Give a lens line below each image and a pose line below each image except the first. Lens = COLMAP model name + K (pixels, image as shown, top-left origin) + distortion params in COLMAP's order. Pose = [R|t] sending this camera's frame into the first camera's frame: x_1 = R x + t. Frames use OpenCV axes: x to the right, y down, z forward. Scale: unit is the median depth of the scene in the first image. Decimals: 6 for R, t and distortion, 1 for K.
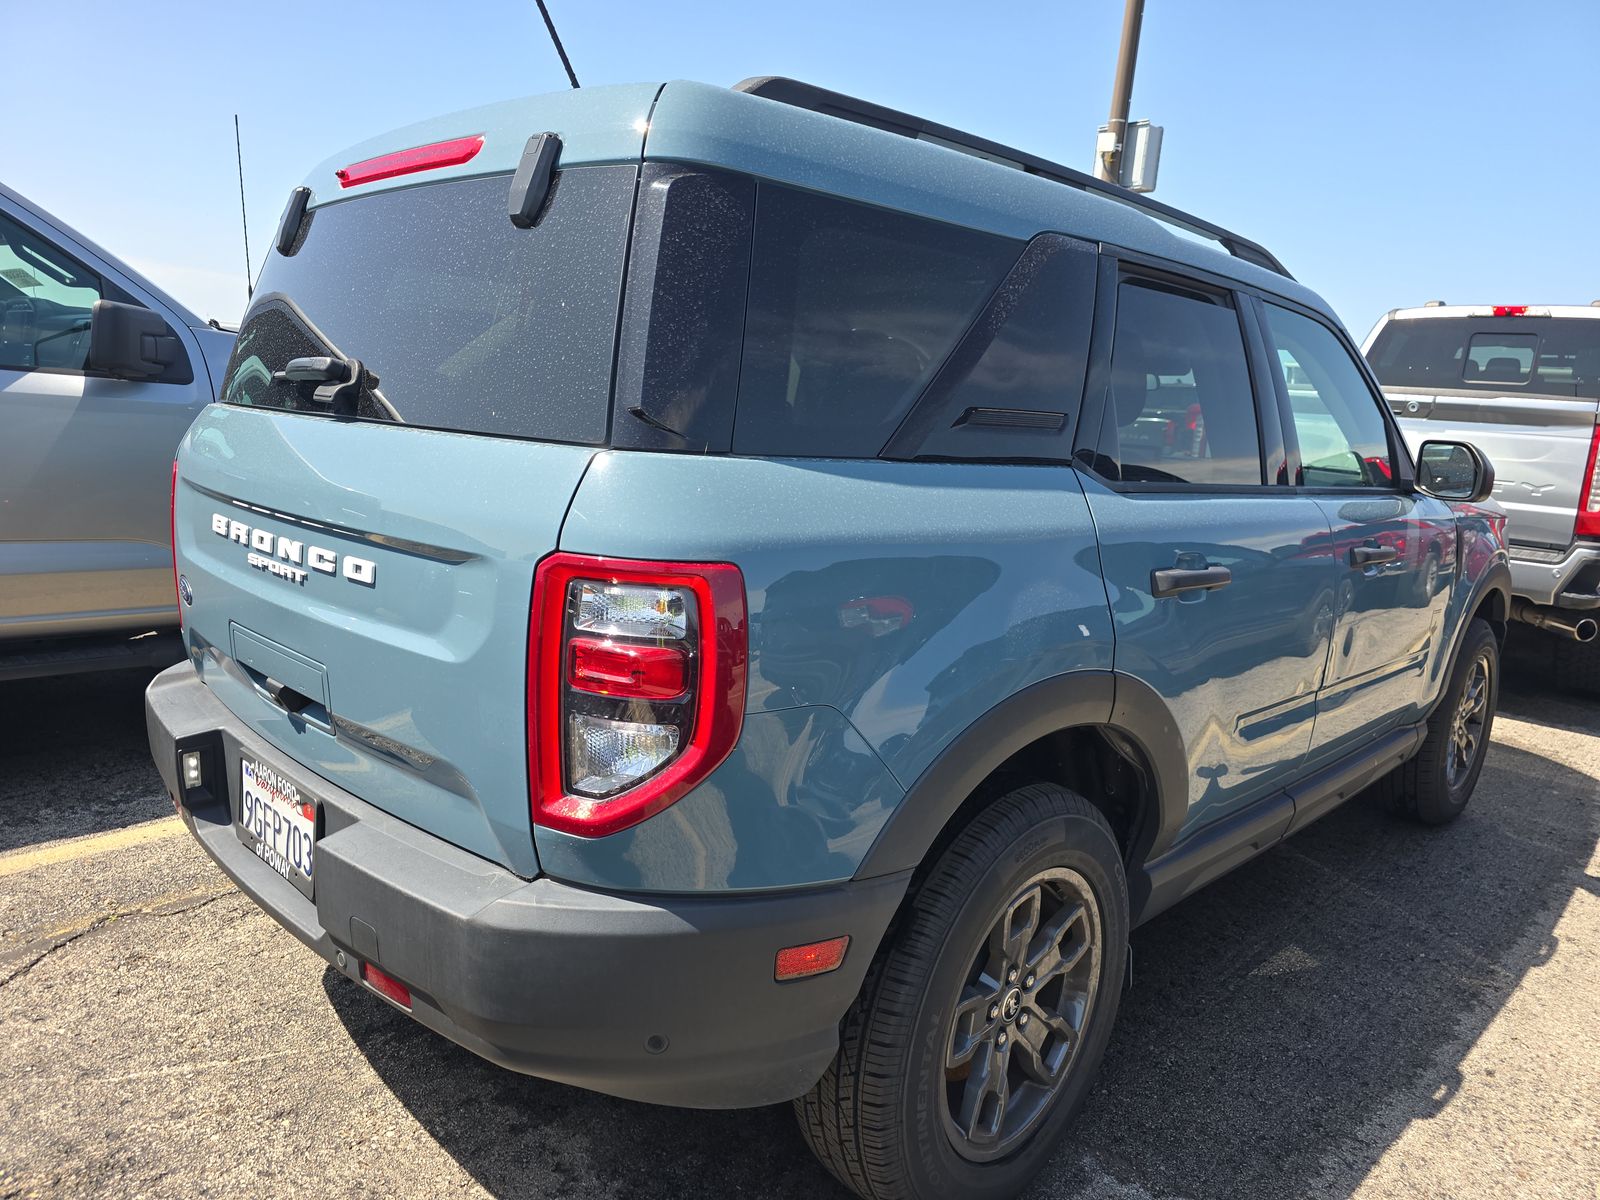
lens RADIAL K [[1084.4, 0, 800.0], [0, 1084.4, 600.0], [0, 0, 1]] dist [0.031675, 0.001518]
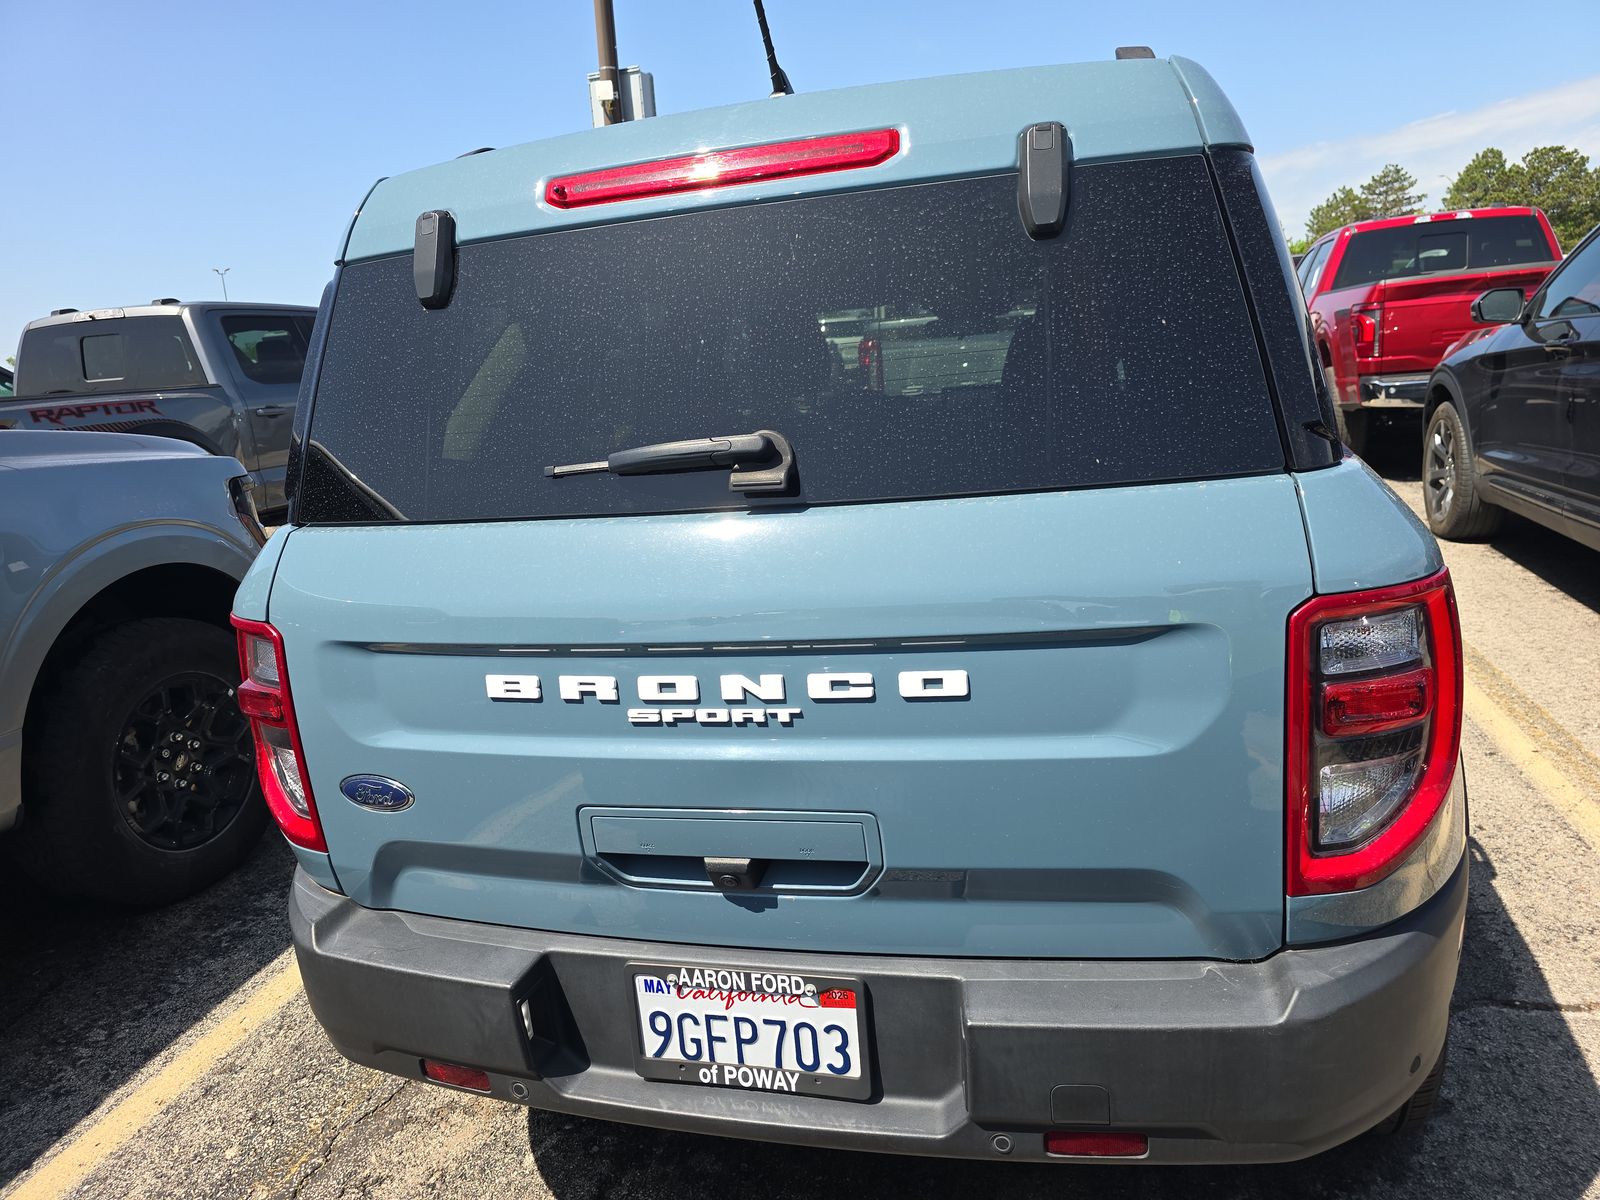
lens RADIAL K [[1083.9, 0, 800.0], [0, 1083.9, 600.0], [0, 0, 1]] dist [0.035630, -0.002370]
pose [[0.861305, -0.241971, 0.446769, -0.742310], [0.222815, 0.970135, 0.095873, -0.166484], [-0.456625, 0.016971, 0.889497, 0.294896]]
